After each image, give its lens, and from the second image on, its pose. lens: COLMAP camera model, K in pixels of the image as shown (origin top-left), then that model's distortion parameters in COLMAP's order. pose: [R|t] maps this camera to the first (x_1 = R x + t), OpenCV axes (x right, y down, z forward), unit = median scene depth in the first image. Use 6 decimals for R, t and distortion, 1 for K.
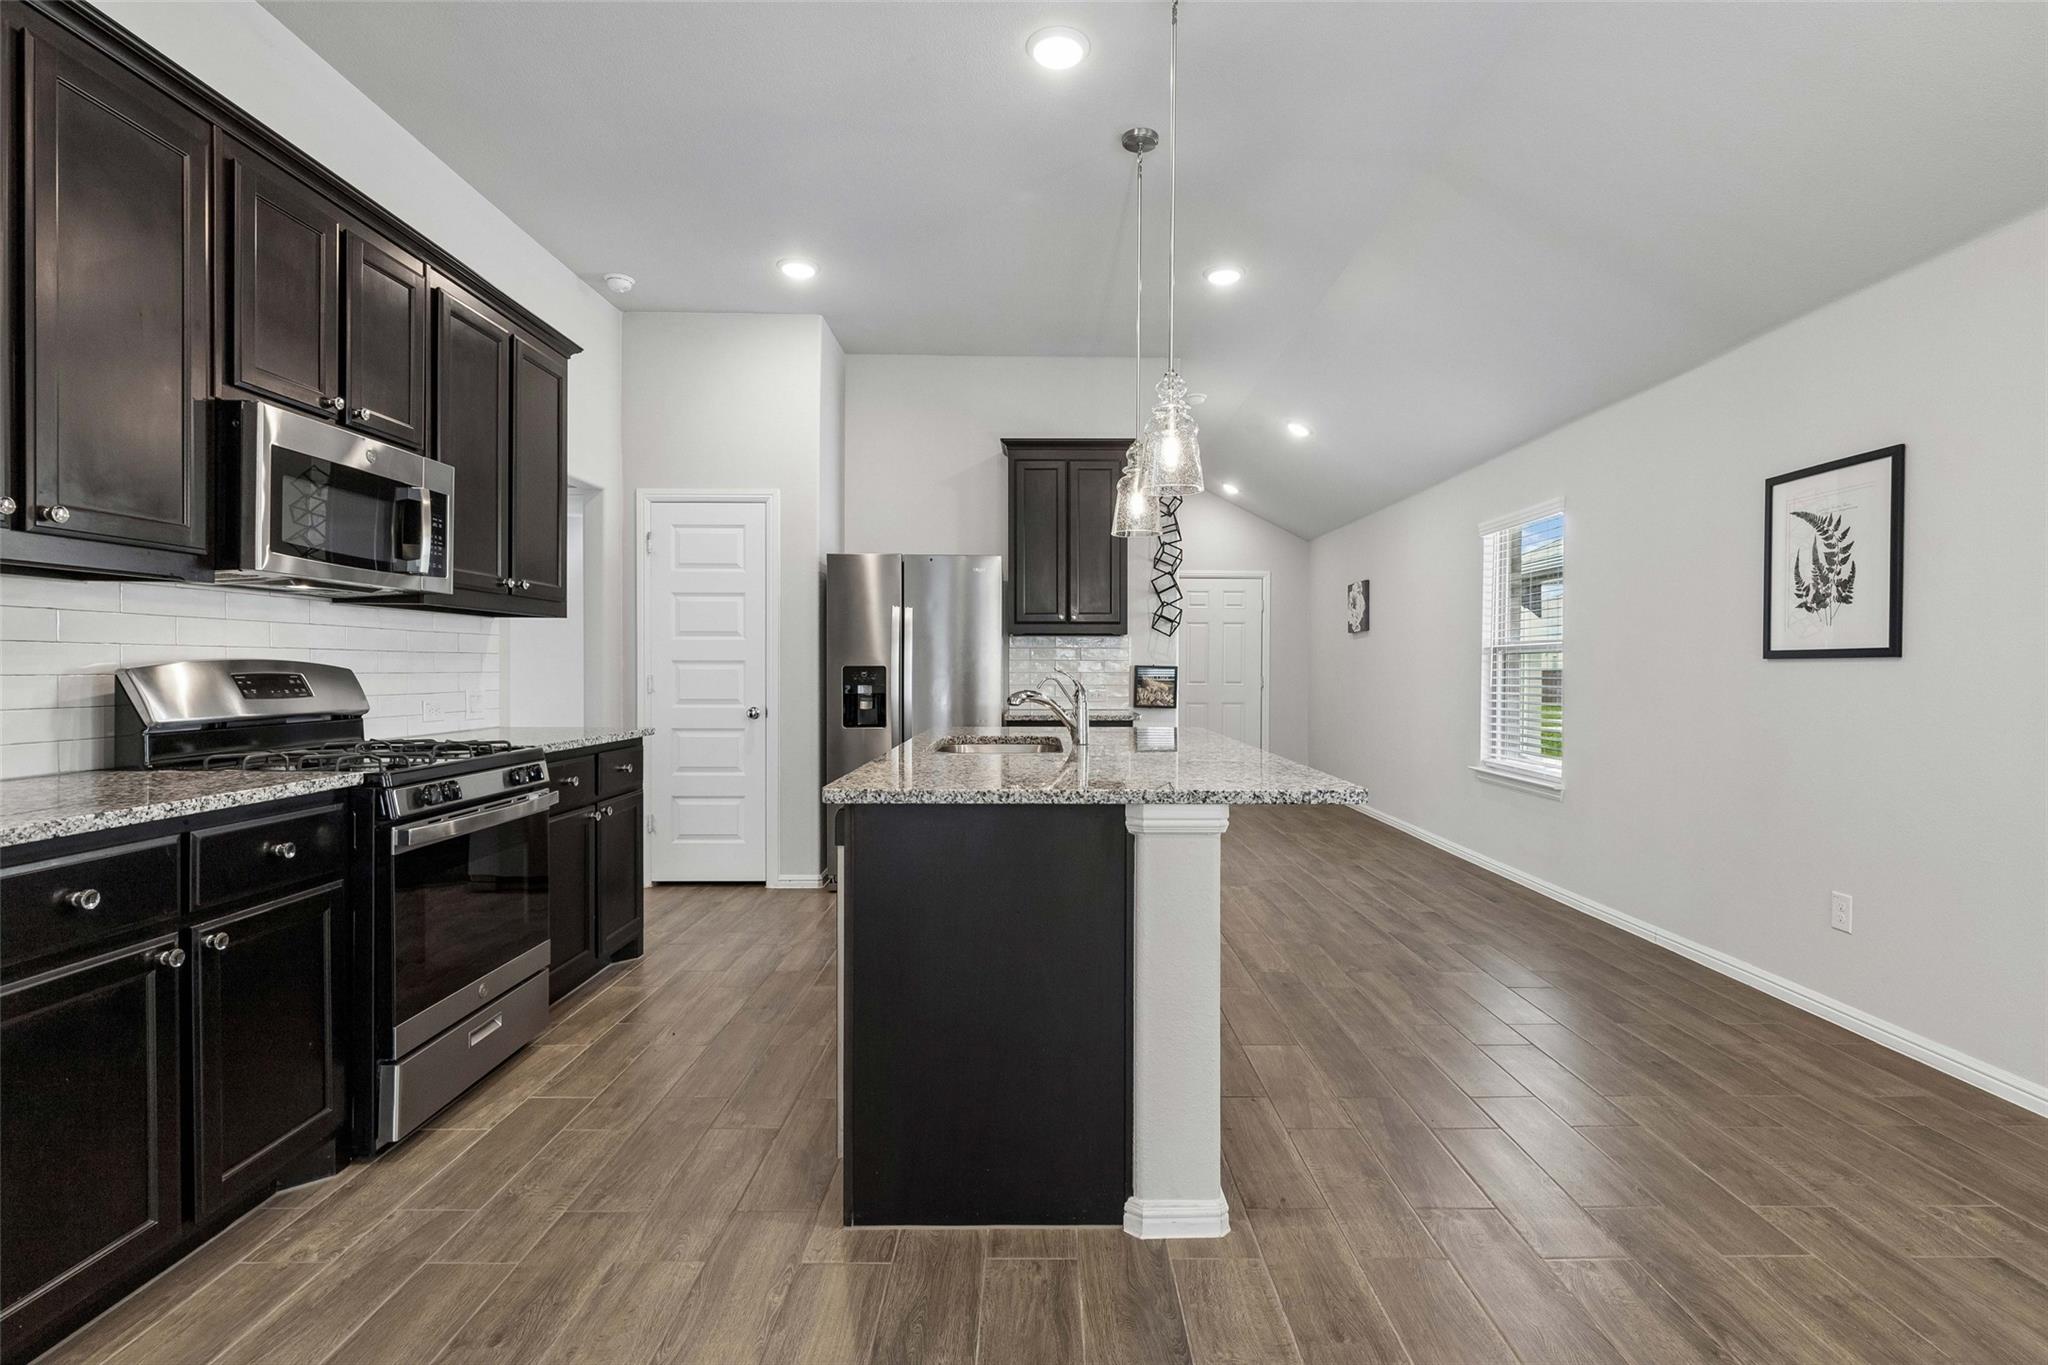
lens RADIAL K [[974.7, 0, 1044.6], [0, 974.7, 684.6], [0, 0, 1]] dist [-0.001375, 0.000391]
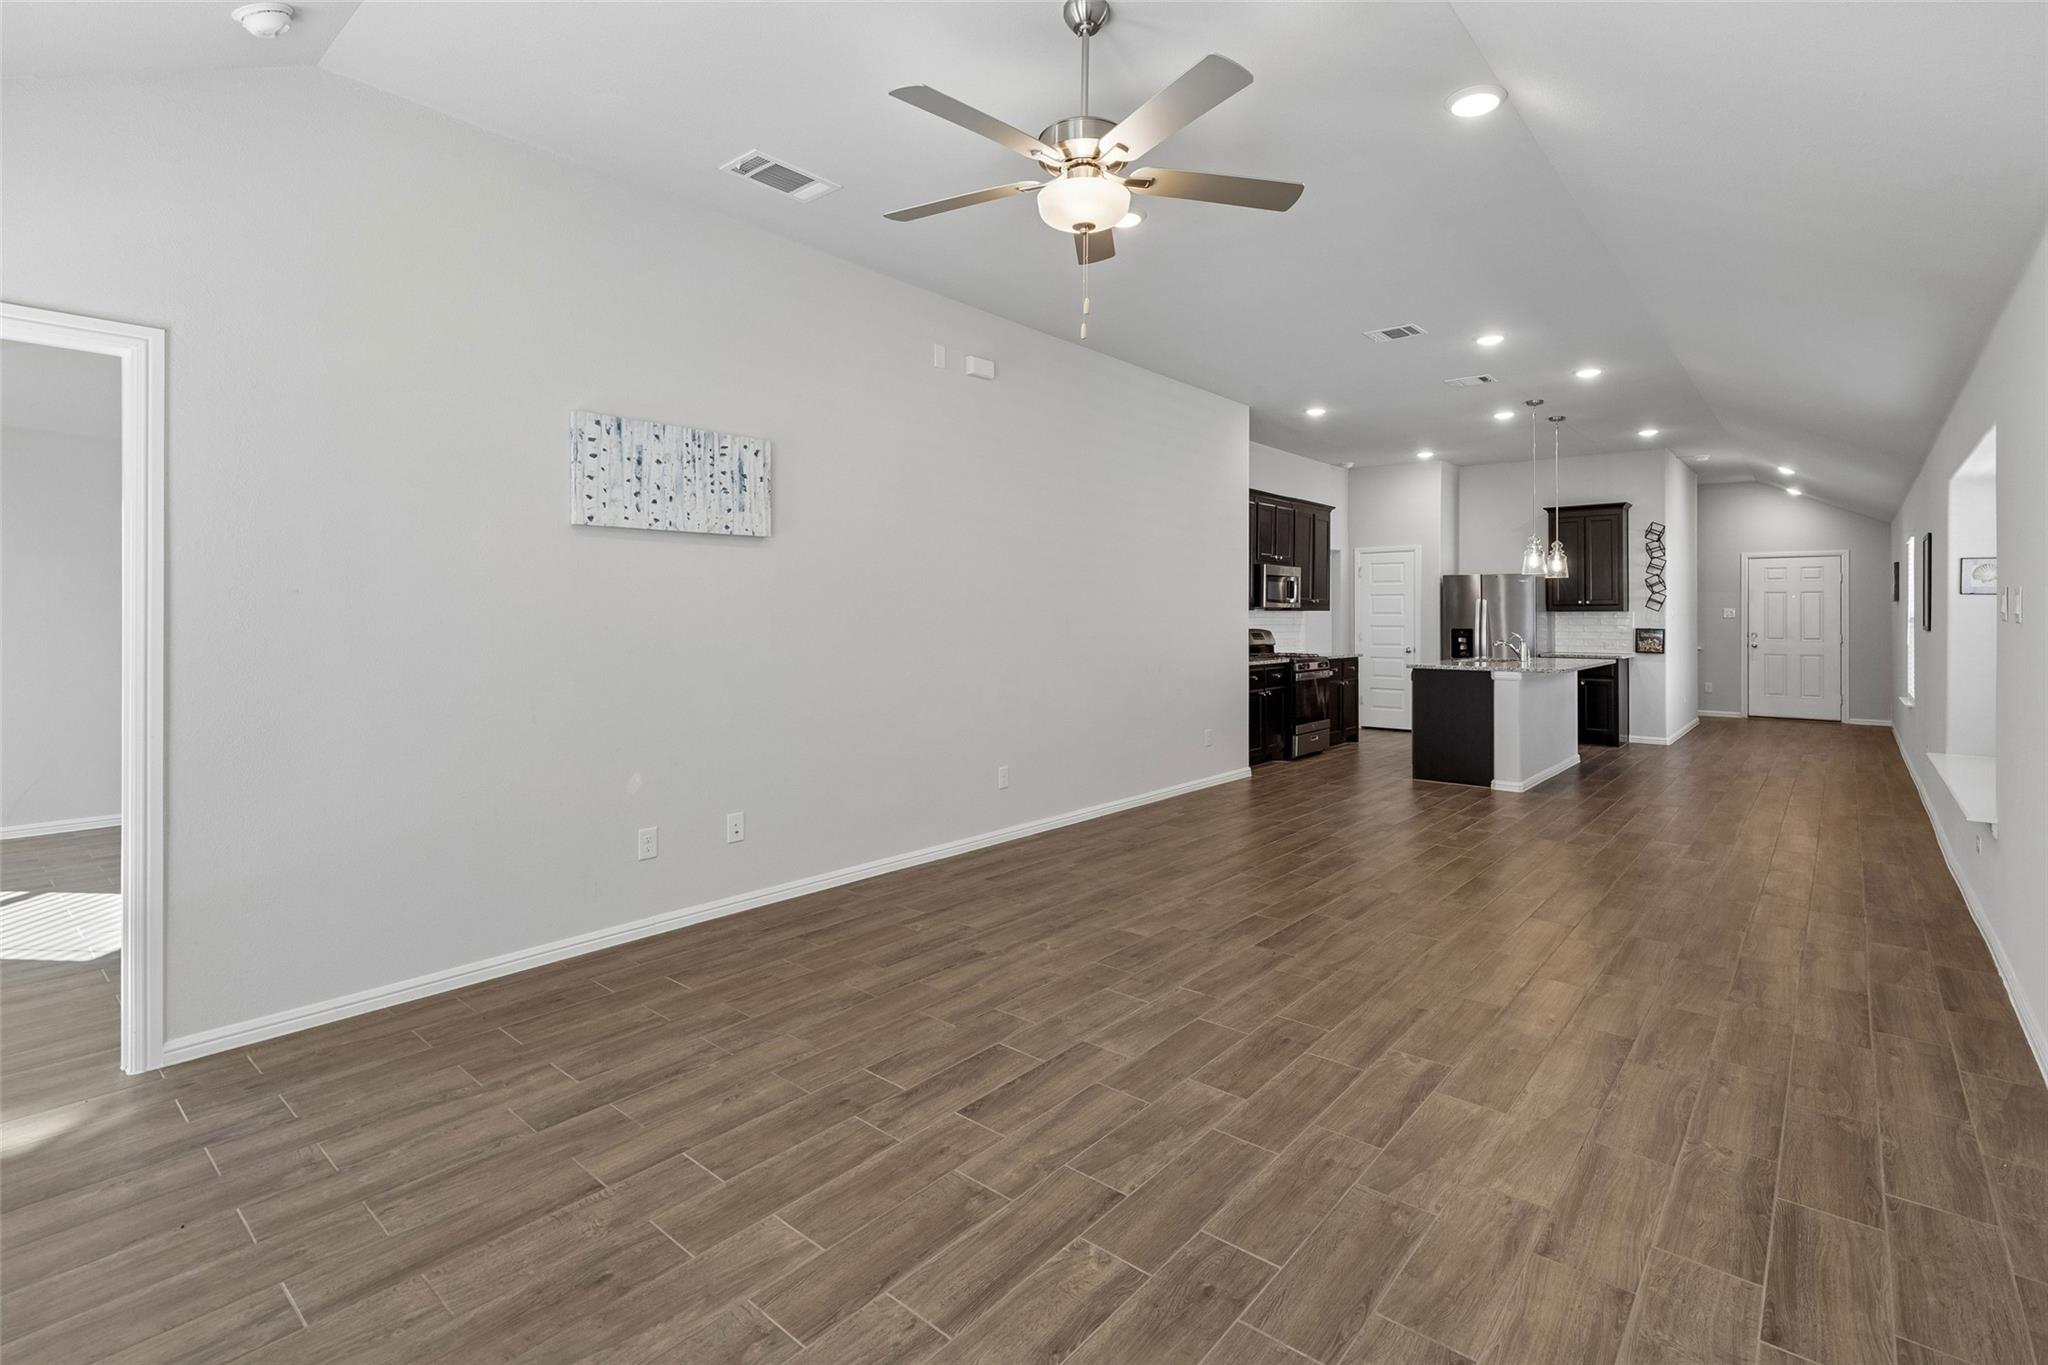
lens RADIAL K [[934.9, 0, 1023.3], [0, 934.9, 611.9], [0, 0, 1]] dist [0.008260, -0.001975]
pose [[0.749387, -0.006462, -0.662101, 0.688362], [-0.009583, 0.999742, -0.020604, -0.007180], [0.662063, 0.021785, 0.749132, -1.762788]]
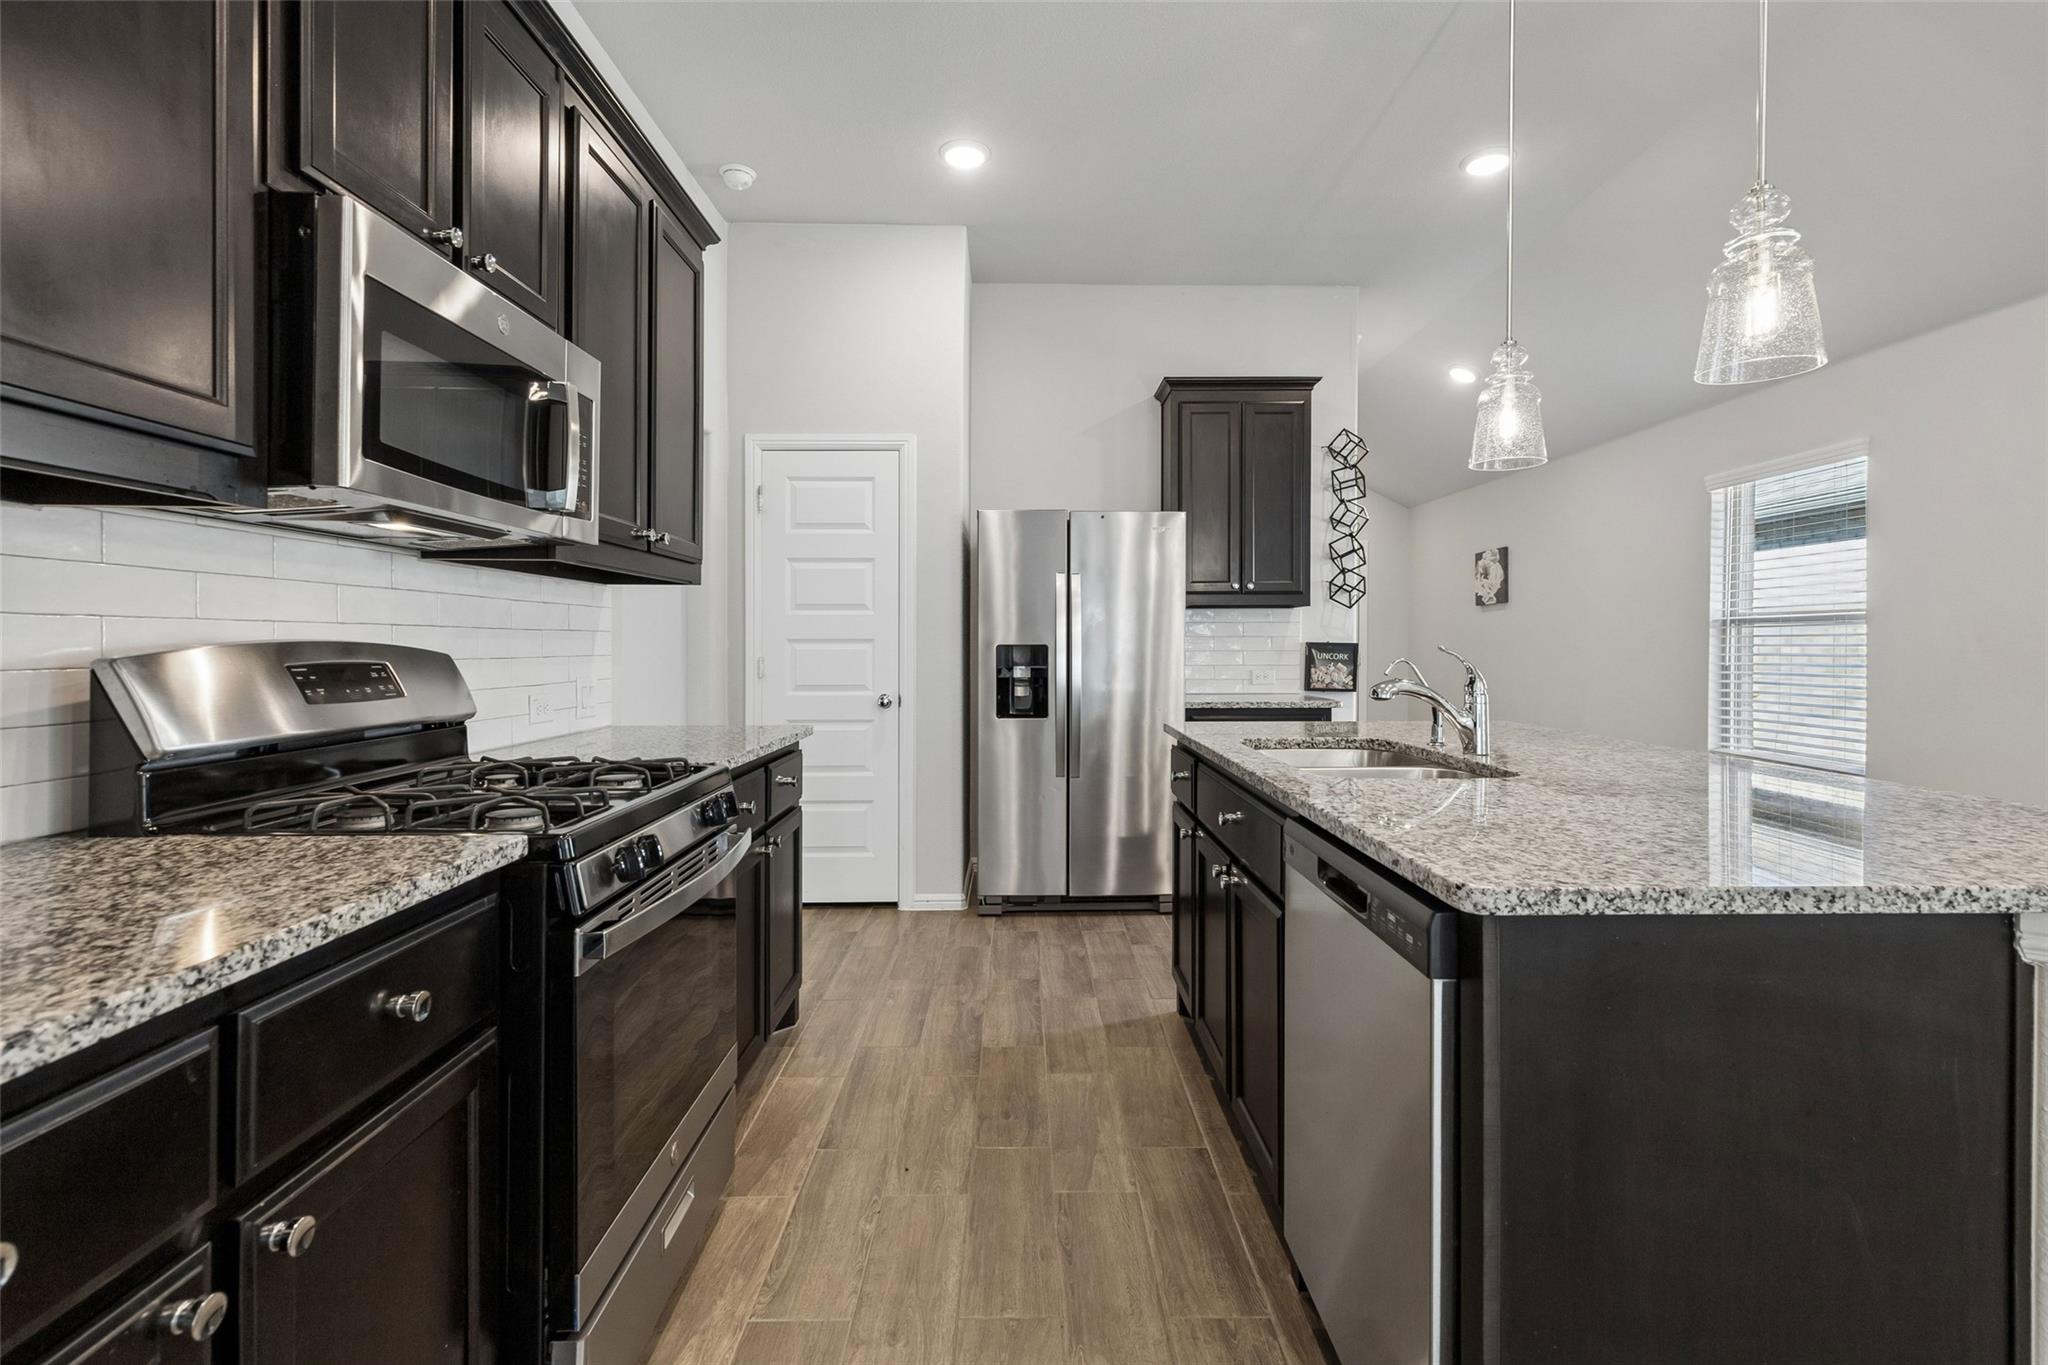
lens RADIAL K [[934.9, 0, 1032.7], [0, 934.9, 653.1], [0, 0, 1]] dist [0.008260, -0.001975]
pose [[0.999950, -0.005191, 0.008543, -0.285133], [0.005260, 0.999954, -0.008006, -0.008580], [-0.008501, 0.008050, 0.999931, 0.311051]]
